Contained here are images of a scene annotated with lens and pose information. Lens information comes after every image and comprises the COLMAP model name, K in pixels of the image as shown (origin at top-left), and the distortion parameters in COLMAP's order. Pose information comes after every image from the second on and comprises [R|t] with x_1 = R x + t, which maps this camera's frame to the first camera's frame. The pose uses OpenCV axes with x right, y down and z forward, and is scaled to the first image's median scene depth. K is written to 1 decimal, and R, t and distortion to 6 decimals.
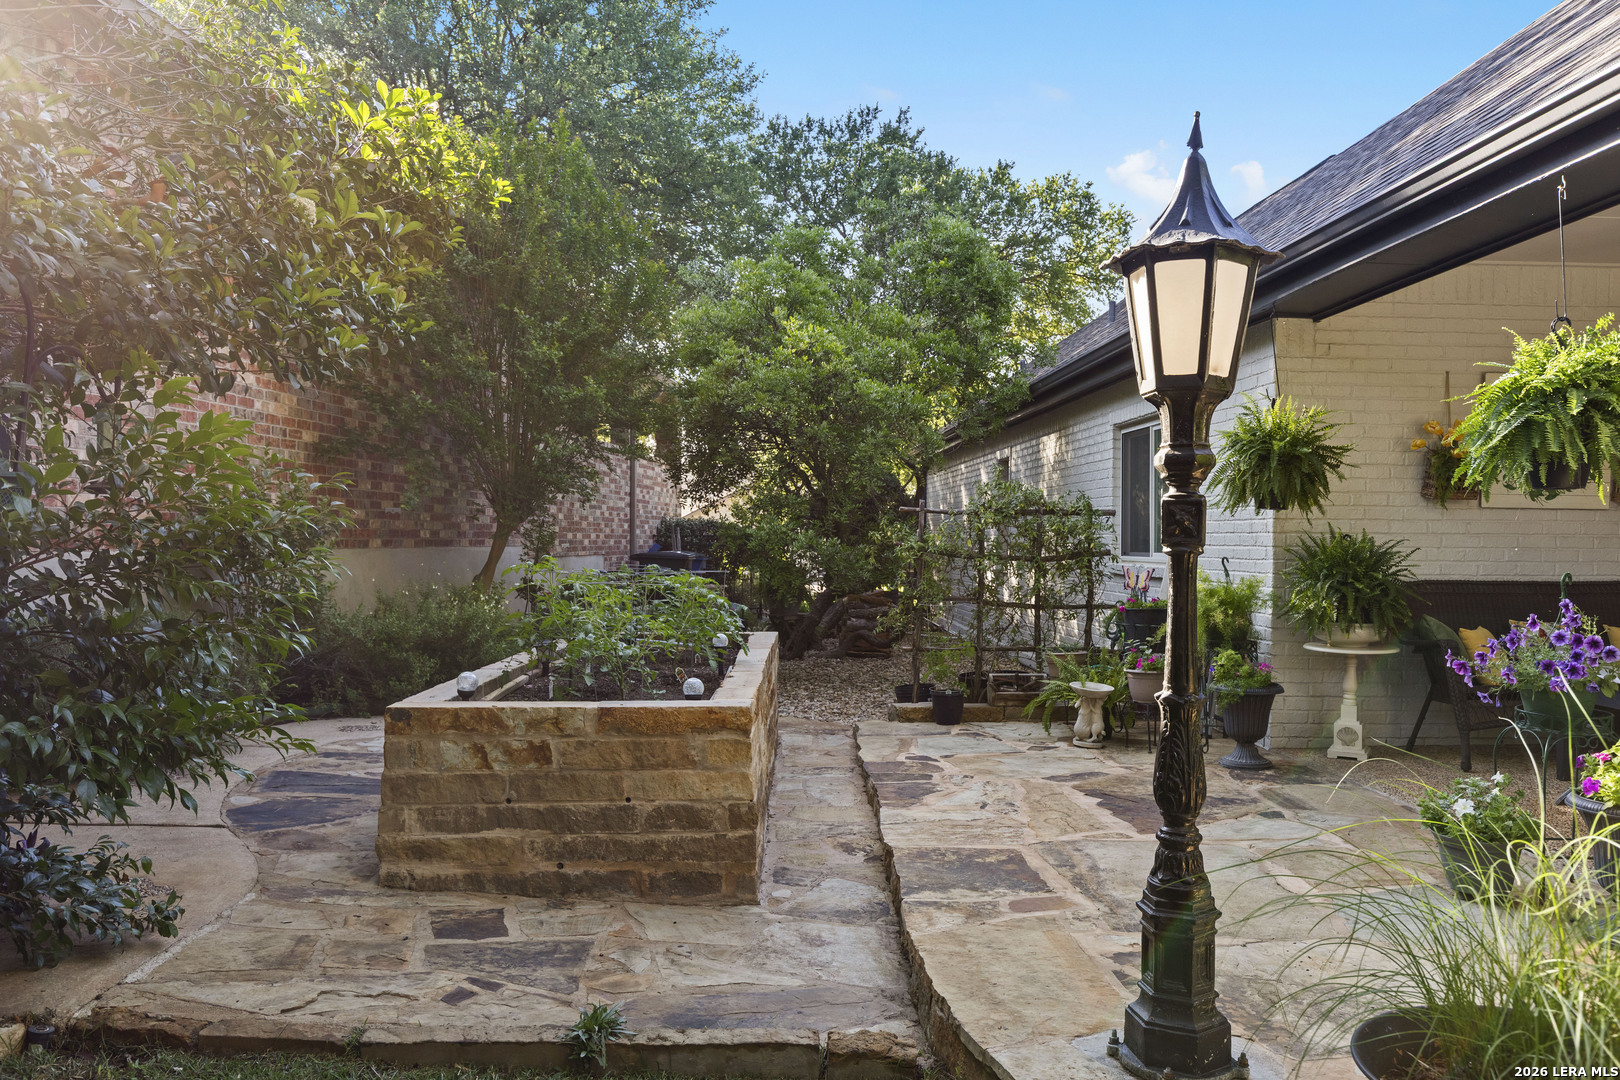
lens RADIAL K [[1215.7, 0, 810.0], [0, 1215.7, 540.0], [0, 0, 1]] dist [0.001360, -0.000254]
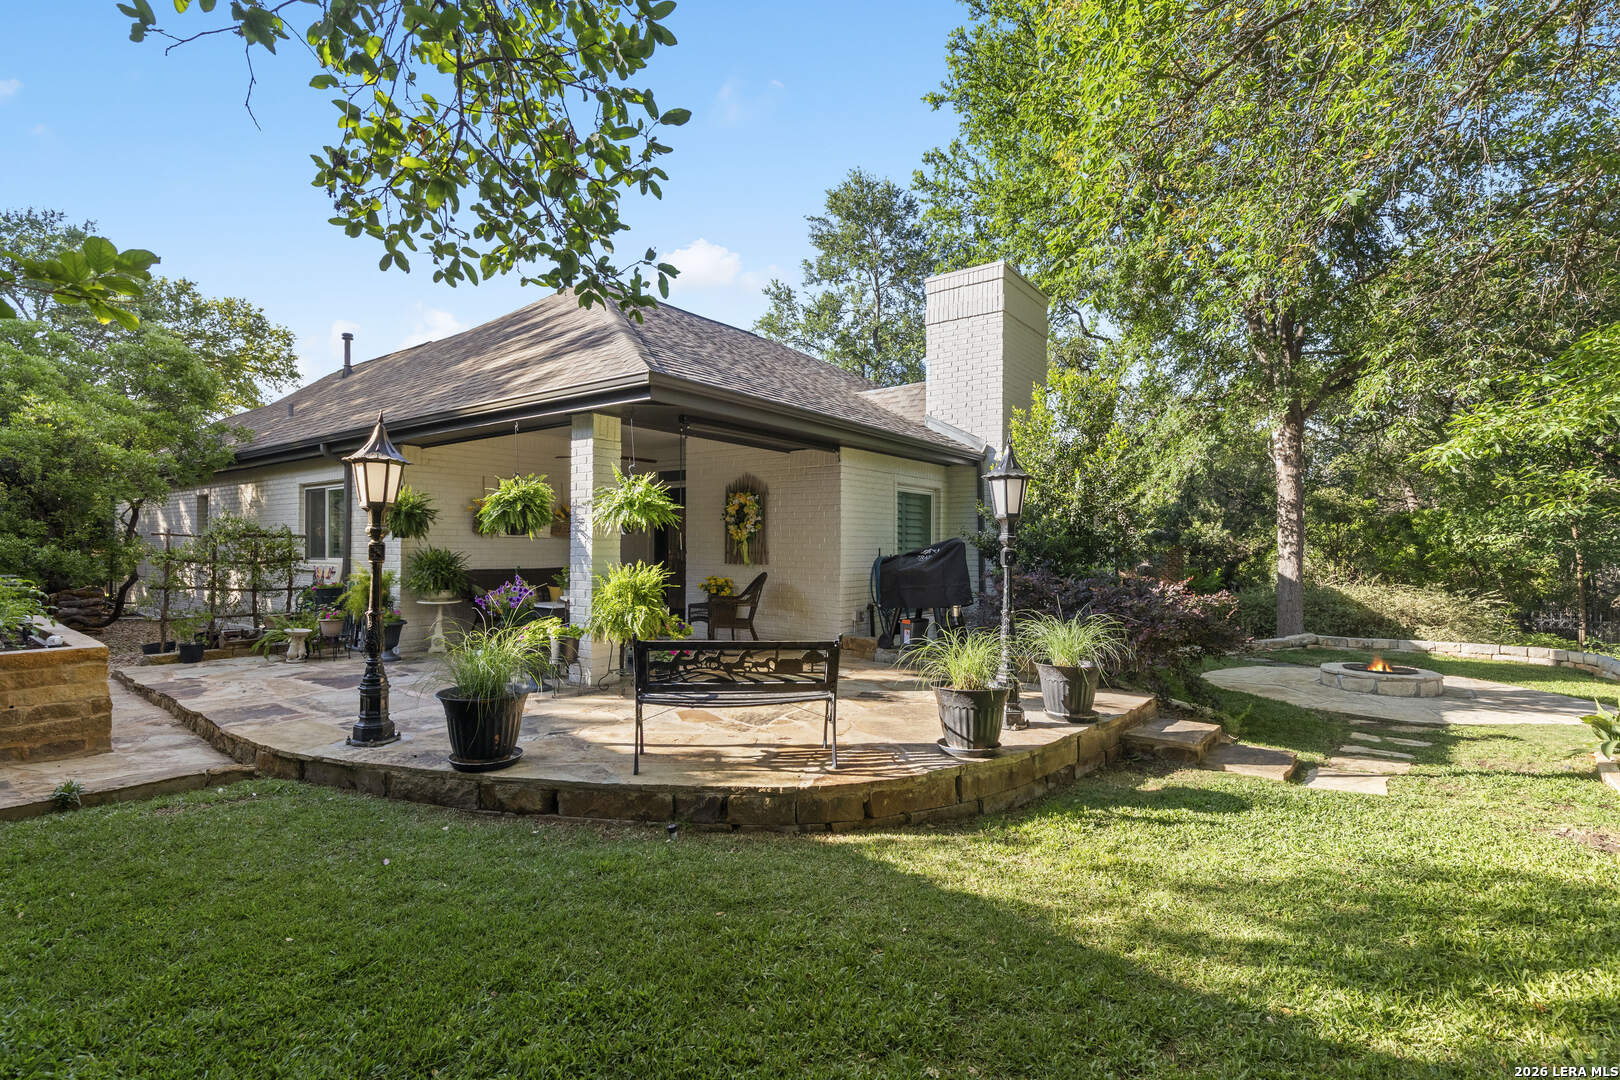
lens RADIAL K [[735.0, 0, 814.4], [0, 735.0, 549.6], [0, 0, 1]] dist [0.003128, -0.000602]
pose [[0.632359, -0.003897, 0.774666, -0.141399], [-0.000481, 0.999985, 0.005424, -0.010862], [-0.774676, -0.003803, 0.632348, -0.330229]]
